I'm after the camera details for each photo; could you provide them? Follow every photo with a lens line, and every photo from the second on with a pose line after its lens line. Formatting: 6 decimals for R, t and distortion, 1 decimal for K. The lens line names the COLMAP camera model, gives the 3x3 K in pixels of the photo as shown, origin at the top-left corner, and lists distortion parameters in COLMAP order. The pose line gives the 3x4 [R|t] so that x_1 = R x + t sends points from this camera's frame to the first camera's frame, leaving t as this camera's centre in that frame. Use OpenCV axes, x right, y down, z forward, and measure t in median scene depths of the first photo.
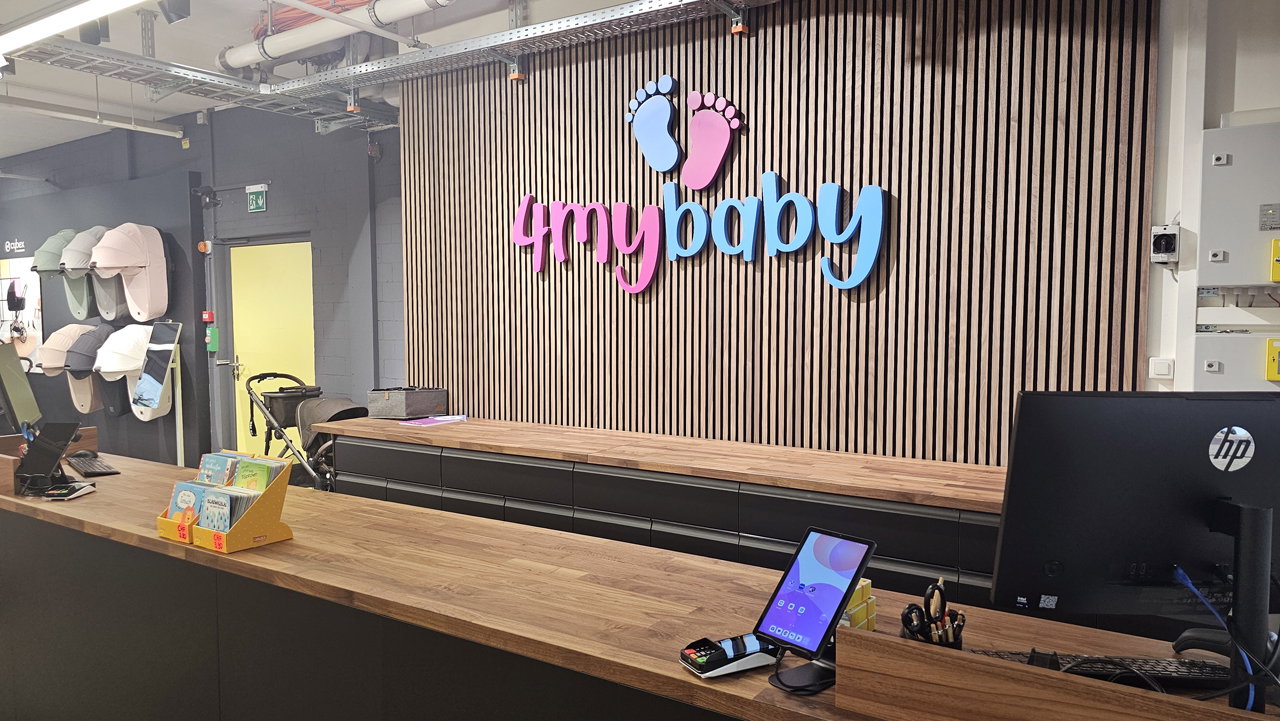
lens RADIAL K [[861.1, 0, 639.7], [0, 861.1, 364.1], [0, 0, 1]] dist [-0.001894, -0.005489]
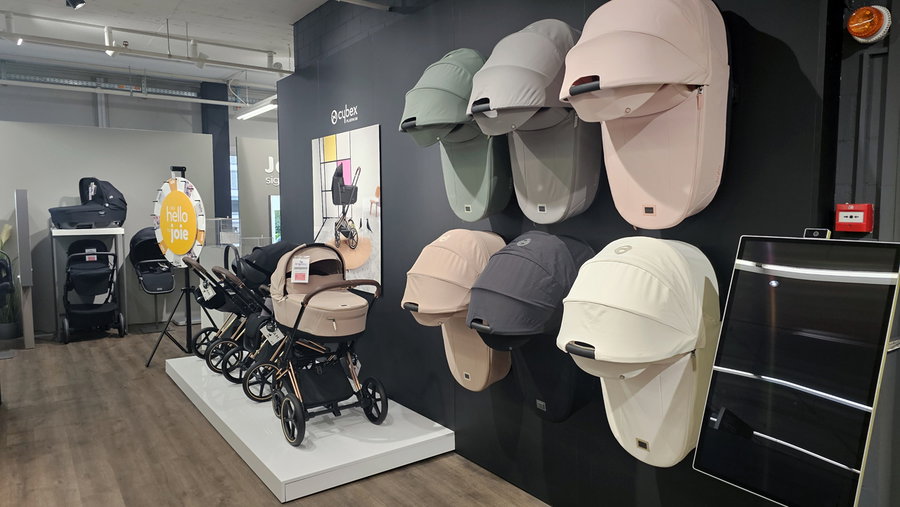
lens RADIAL K [[605.4, 0, 449.2], [0, 605.4, 253.8], [0, 0, 1]] dist [-0.001894, -0.005489]
pose [[0.928287, 0.028130, -0.370798, -0.464137], [-0.020568, 0.999492, 0.024334, -0.035615], [0.371295, -0.014962, 0.928395, 0.571254]]
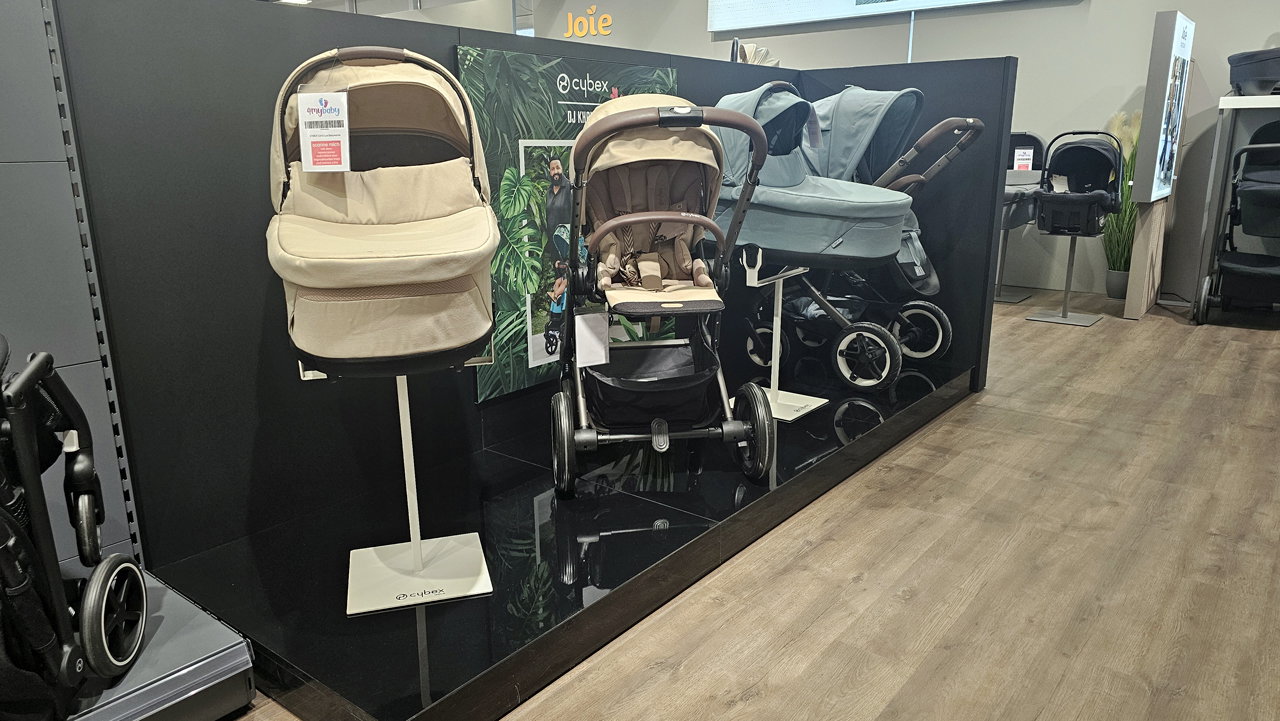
lens RADIAL K [[861.1, 0, 636.8], [0, 861.1, 356.8], [0, 0, 1]] dist [-0.001894, -0.005489]
pose [[-0.113954, 0.240776, -0.963868, -0.698818], [-0.050704, 0.967514, 0.247682, 0.033464], [0.992191, 0.077097, -0.098043, 0.936027]]
